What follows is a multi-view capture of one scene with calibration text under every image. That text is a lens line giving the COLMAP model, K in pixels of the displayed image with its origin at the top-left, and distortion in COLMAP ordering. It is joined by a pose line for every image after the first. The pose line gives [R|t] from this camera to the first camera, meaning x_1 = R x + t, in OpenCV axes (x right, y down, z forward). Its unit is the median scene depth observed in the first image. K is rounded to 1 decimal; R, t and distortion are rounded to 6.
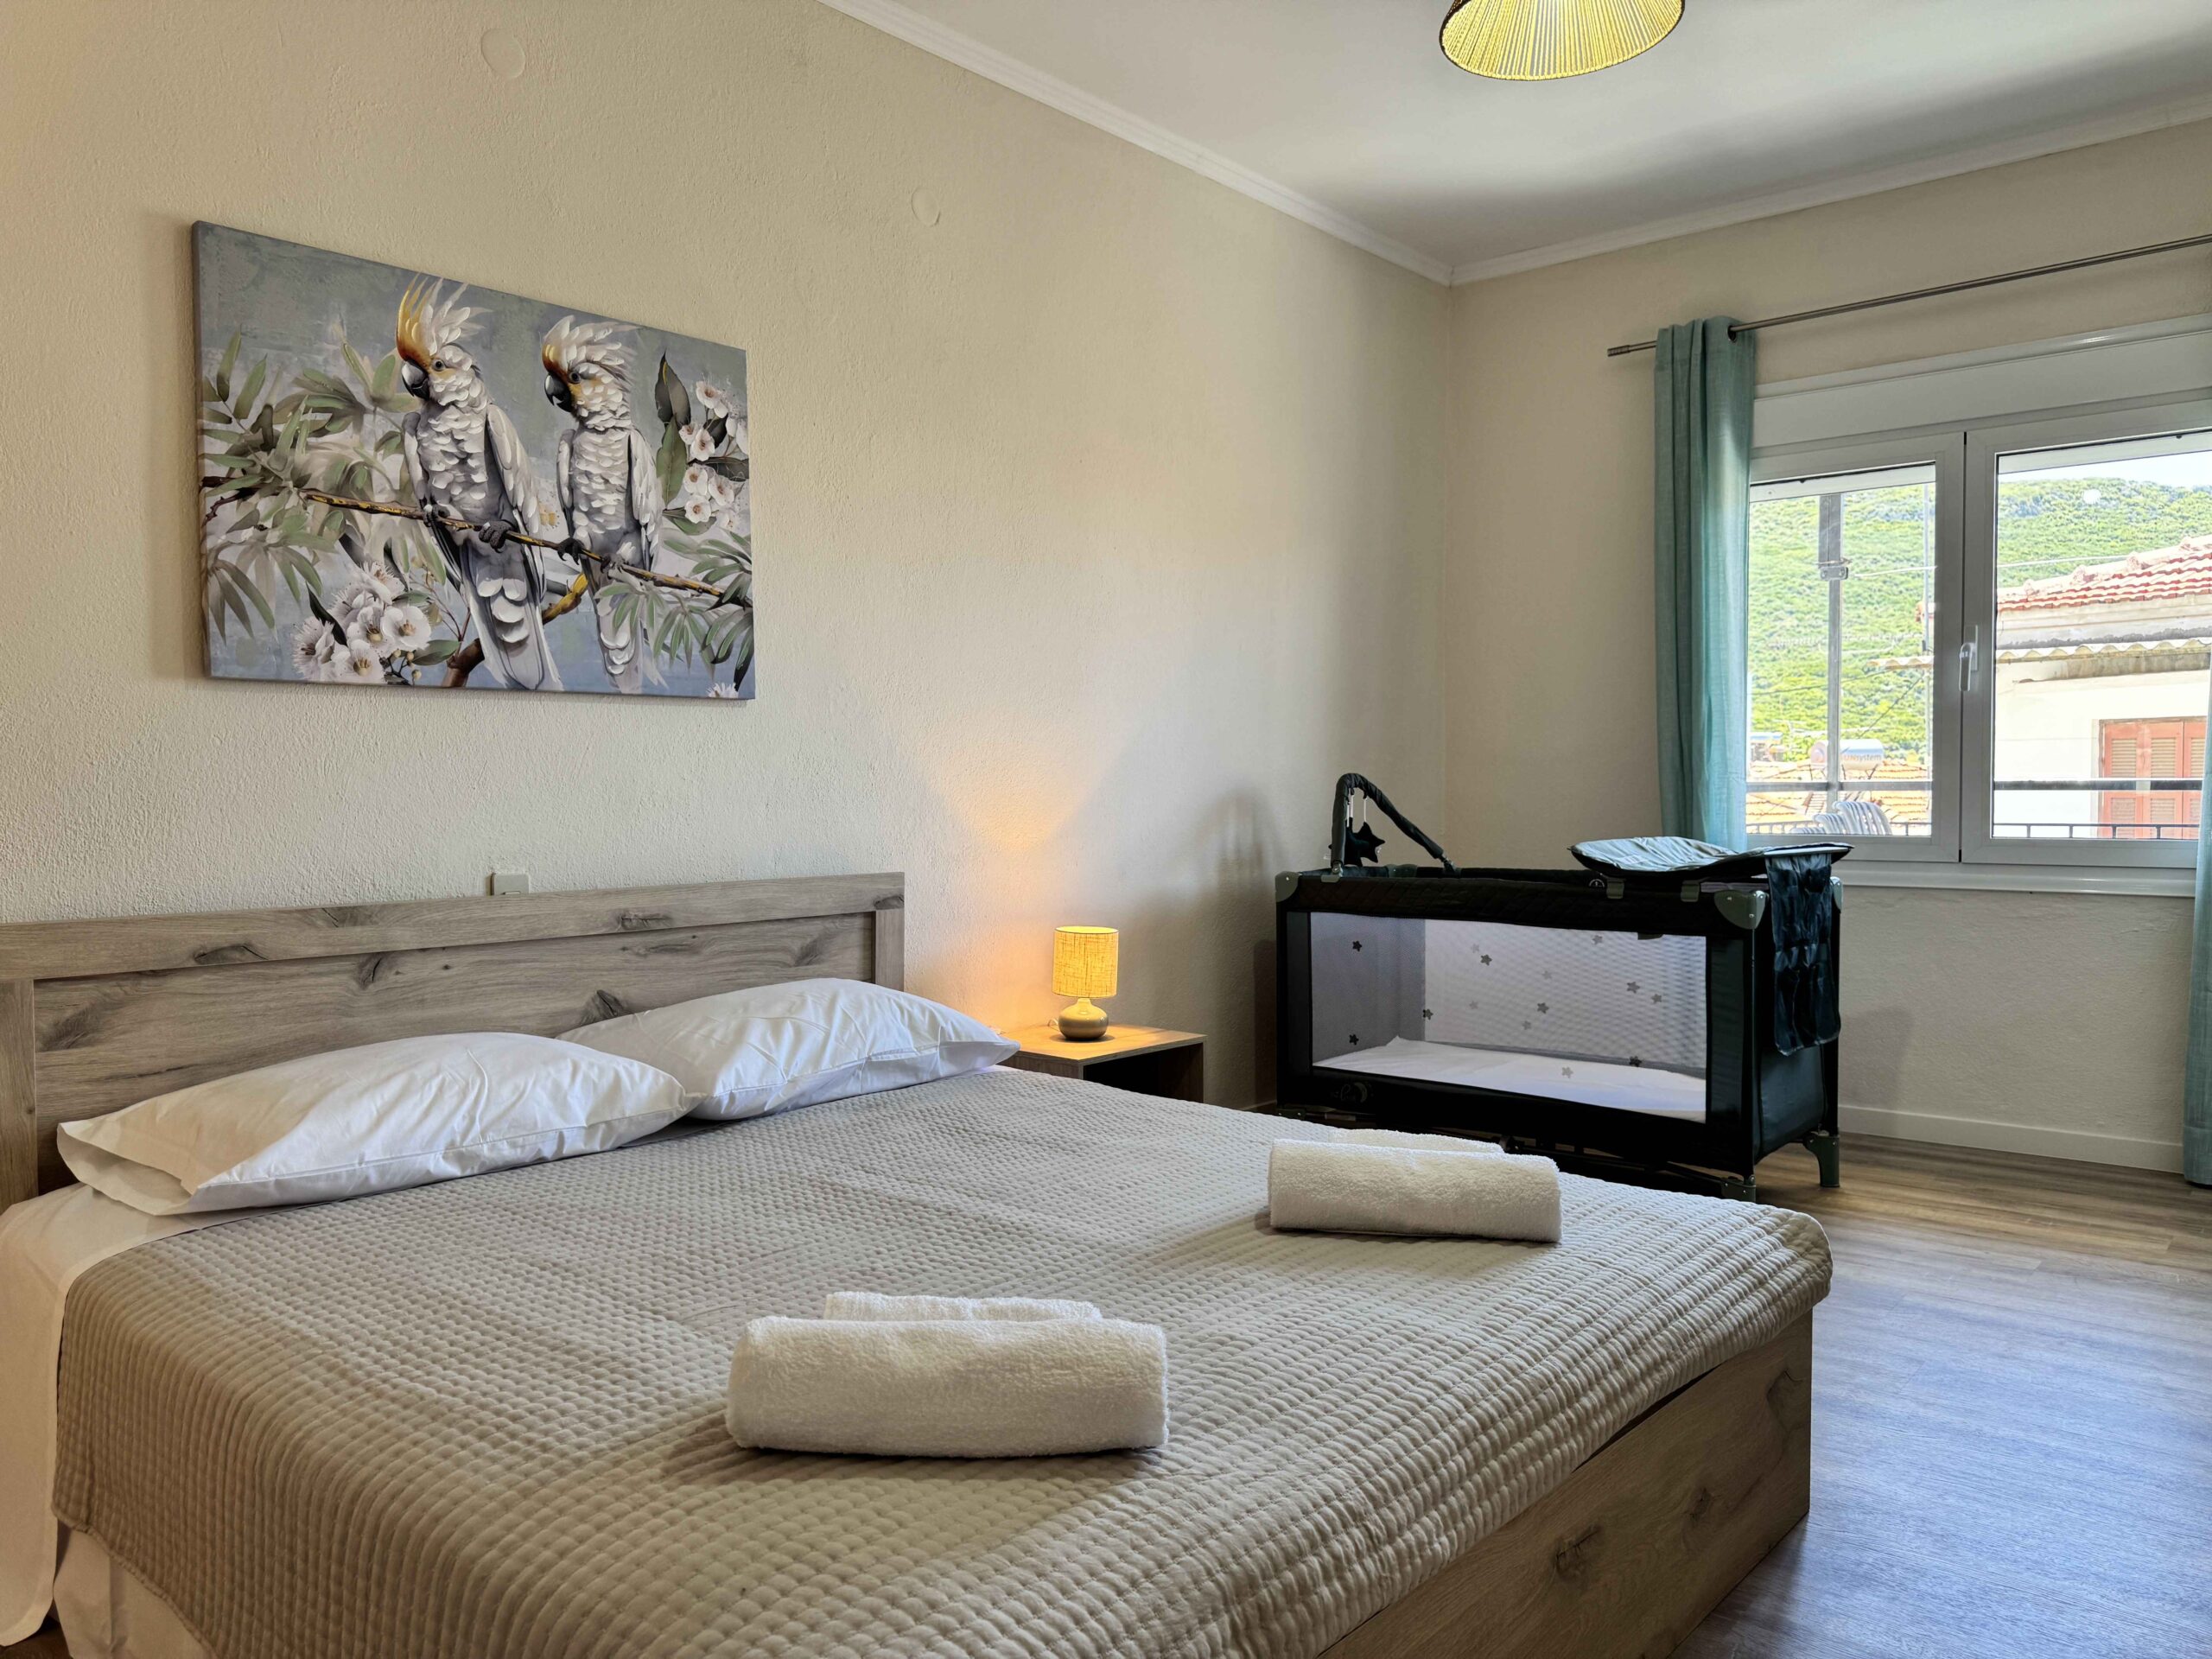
lens RADIAL K [[1561.2, 0, 1090.4], [0, 1561.2, 829.8], [0, 0, 1]] dist [0.064435, -0.087878]
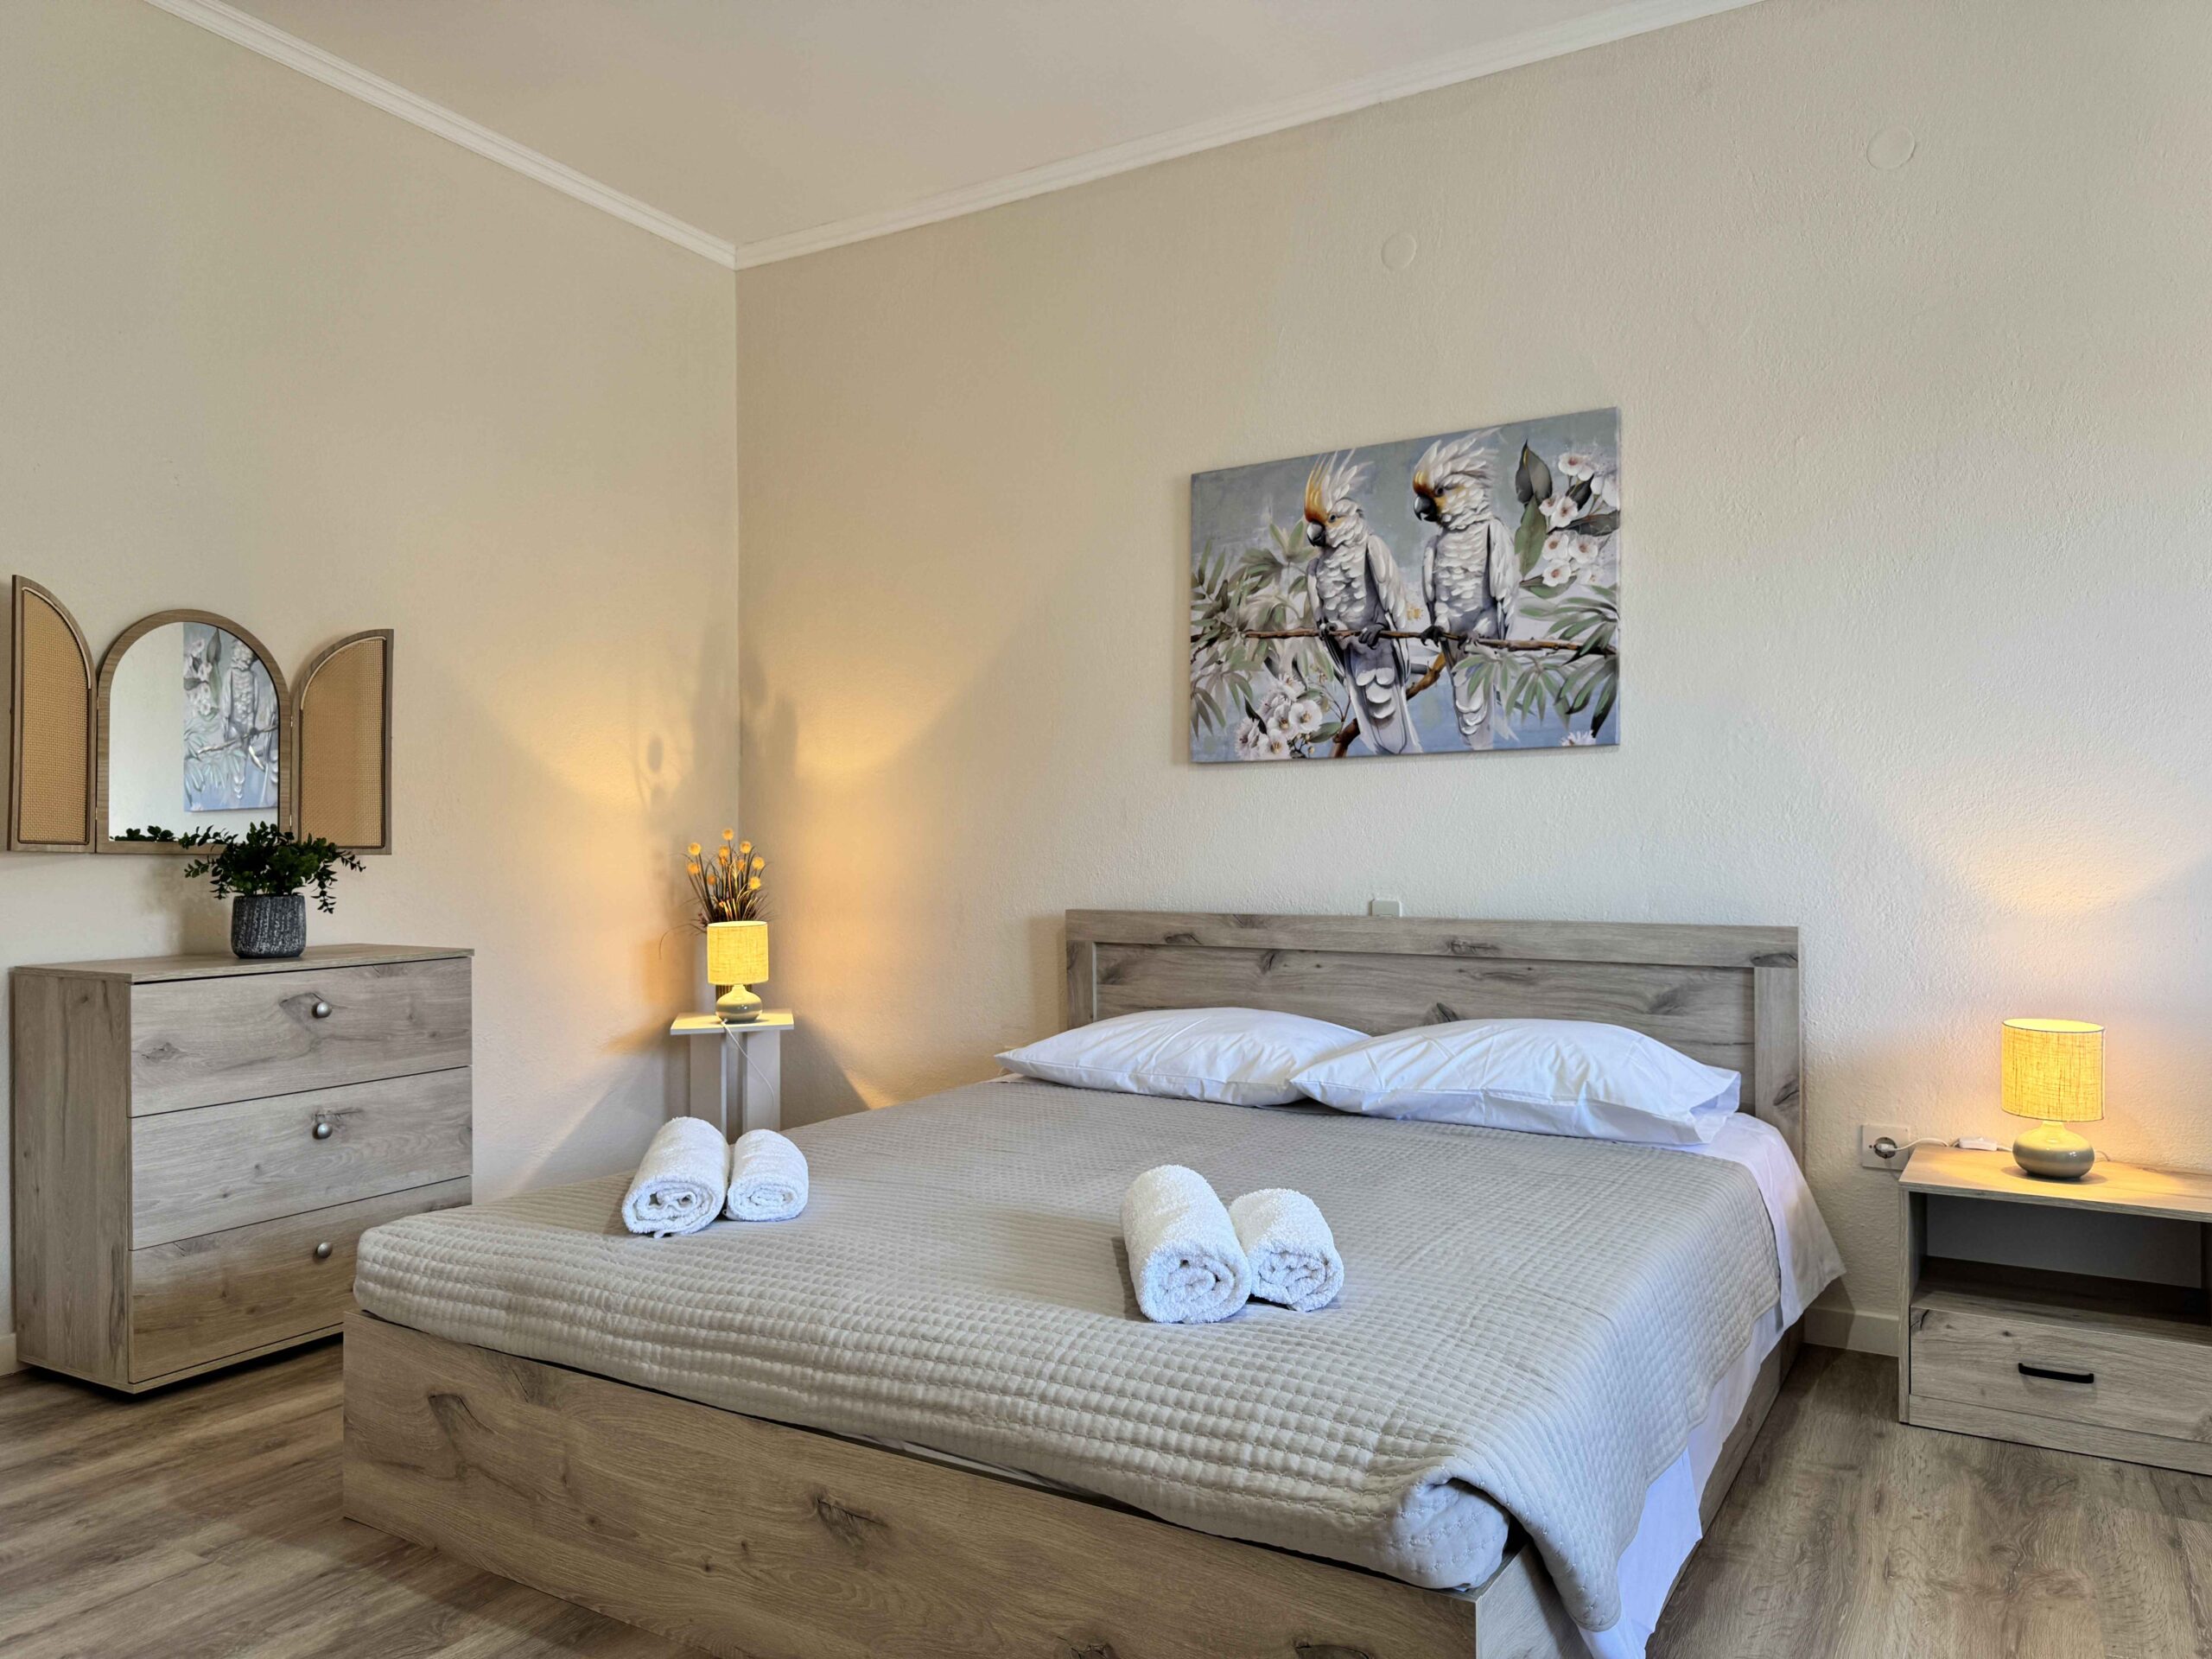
lens RADIAL K [[1561.2, 0, 1114.5], [0, 1561.2, 848.3], [0, 0, 1]] dist [0.064435, -0.087878]
pose [[0.167557, 0.004347, -0.985853, 0.781926], [-0.026209, 0.999656, -0.000047, -0.007659], [0.985514, 0.025846, 0.167613, 0.539086]]
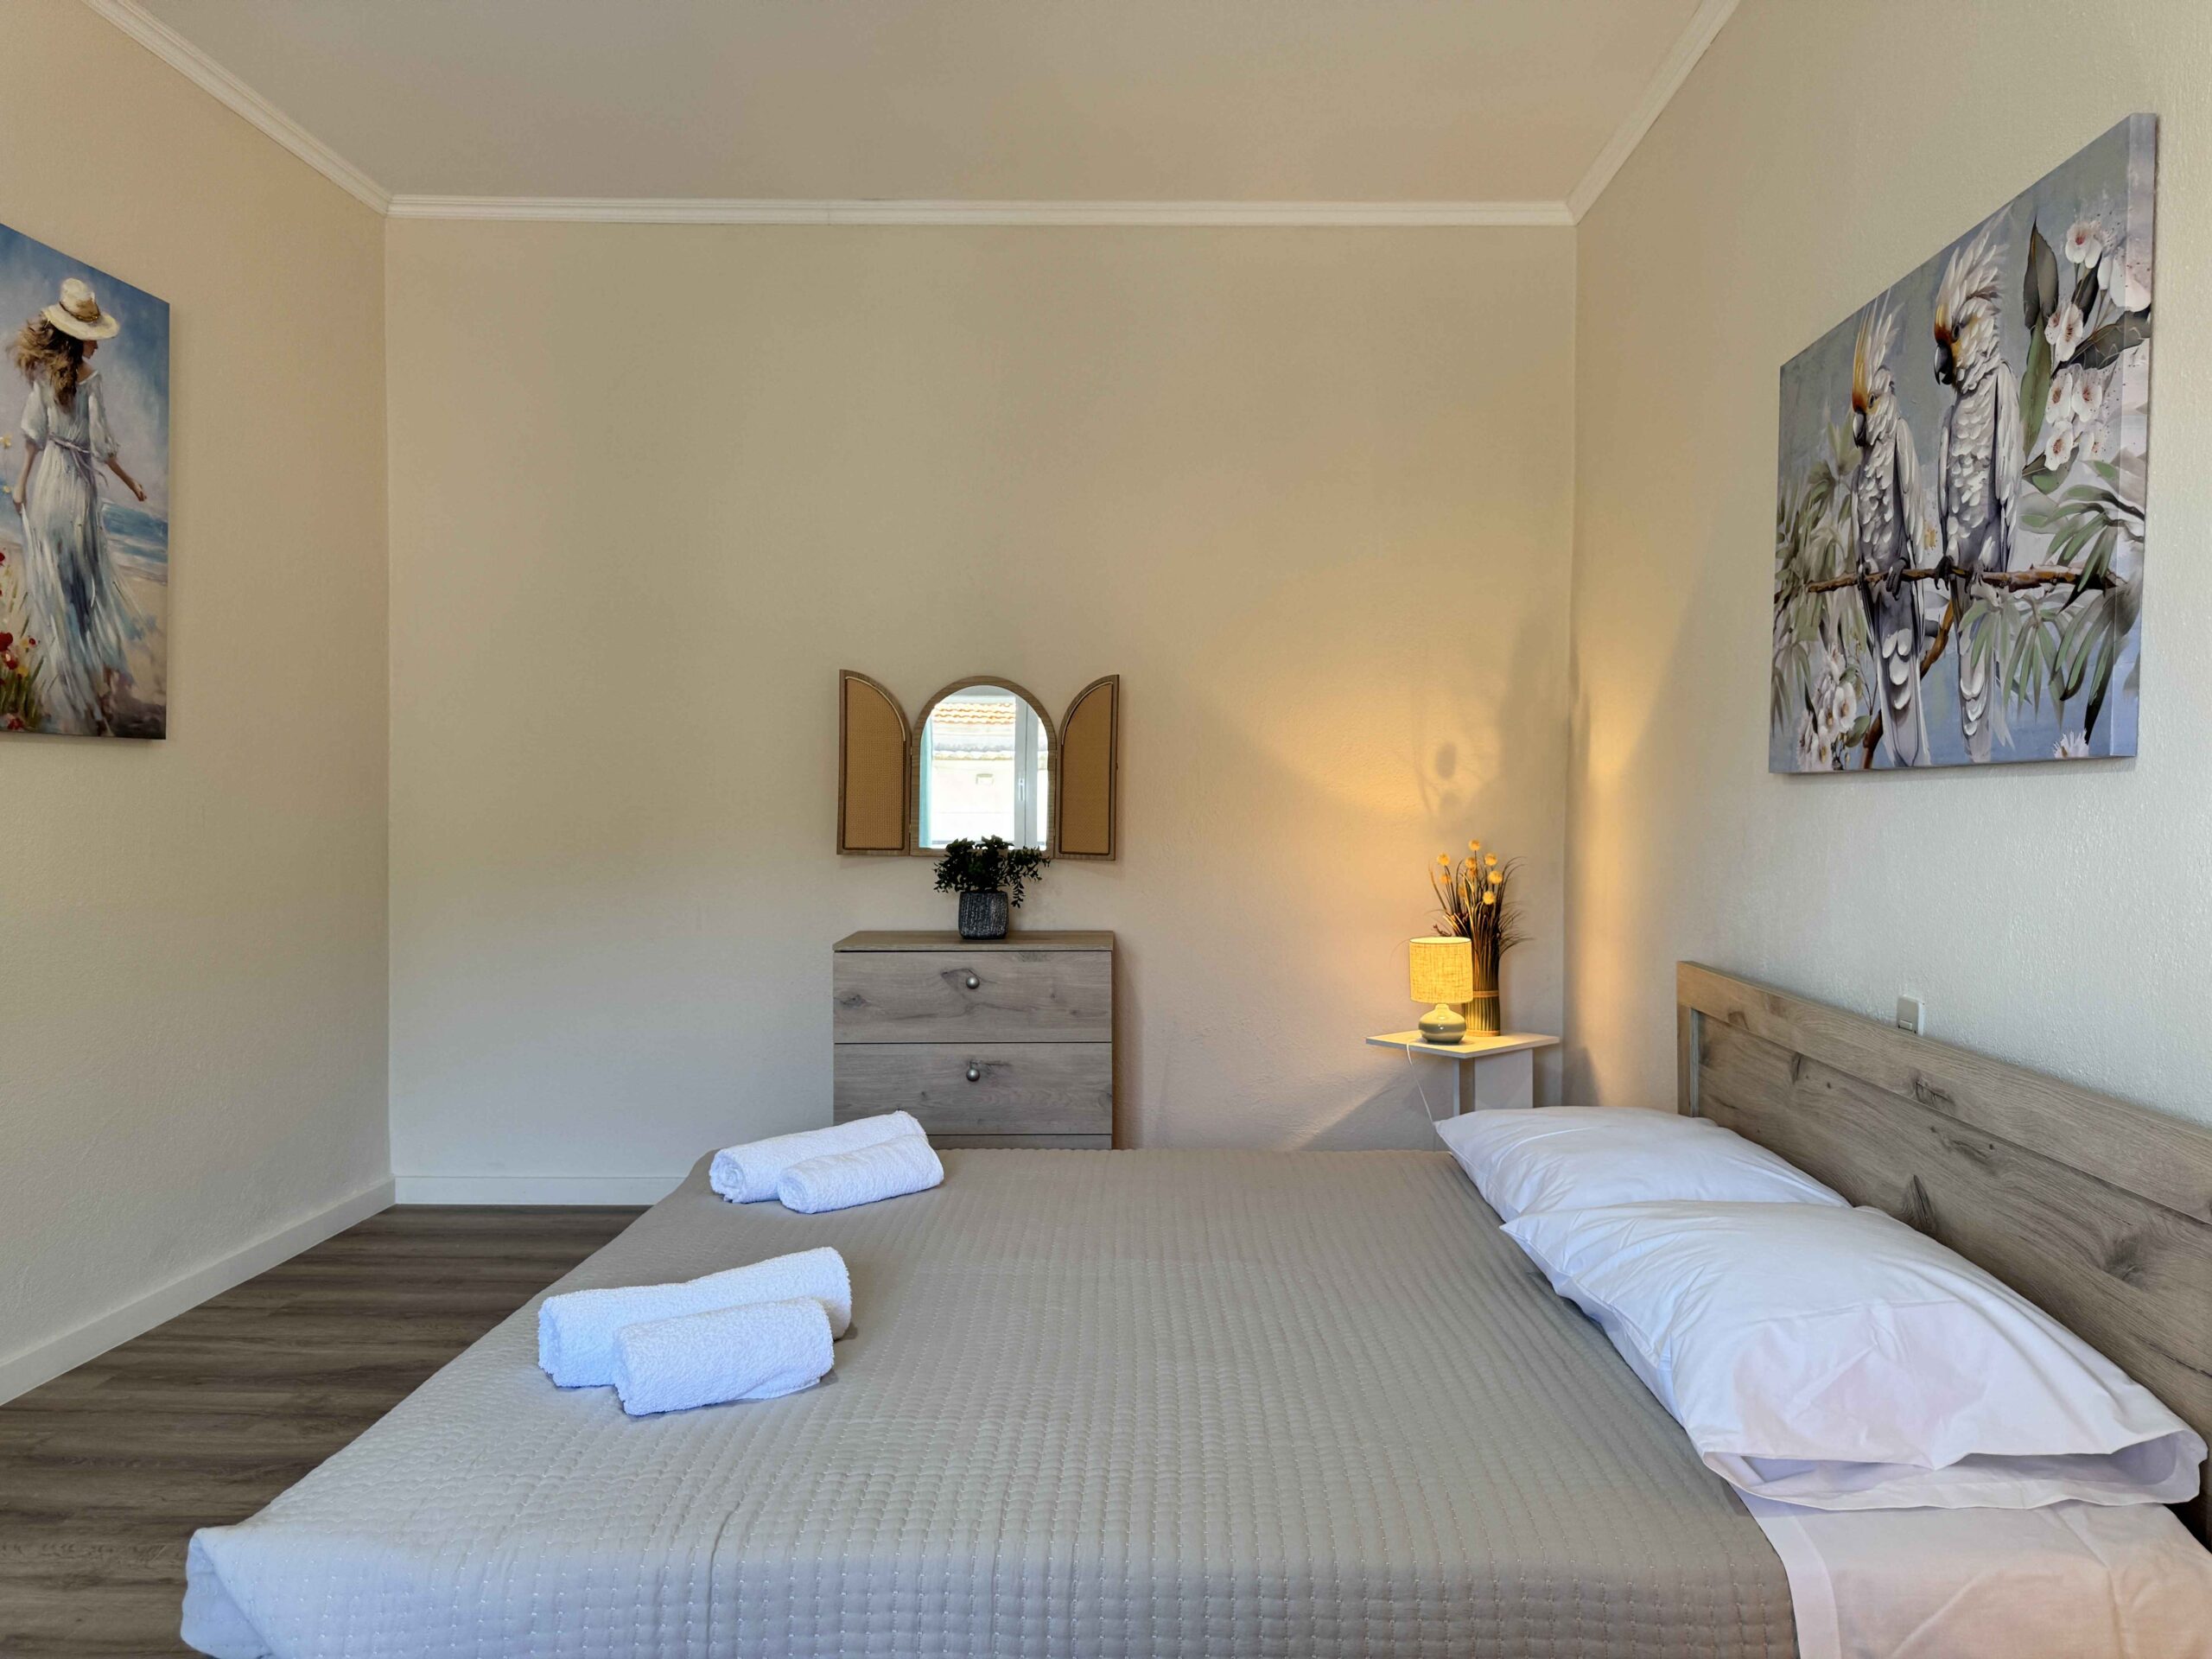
lens RADIAL K [[1561.2, 0, 1035.7], [0, 1561.2, 837.4], [0, 0, 1]] dist [0.064435, -0.087878]
pose [[-0.802616, 0.020139, -0.596156, 0.433814], [-0.014773, 0.998452, 0.053619, -0.083947], [0.596313, 0.051843, -0.801076, 1.288982]]
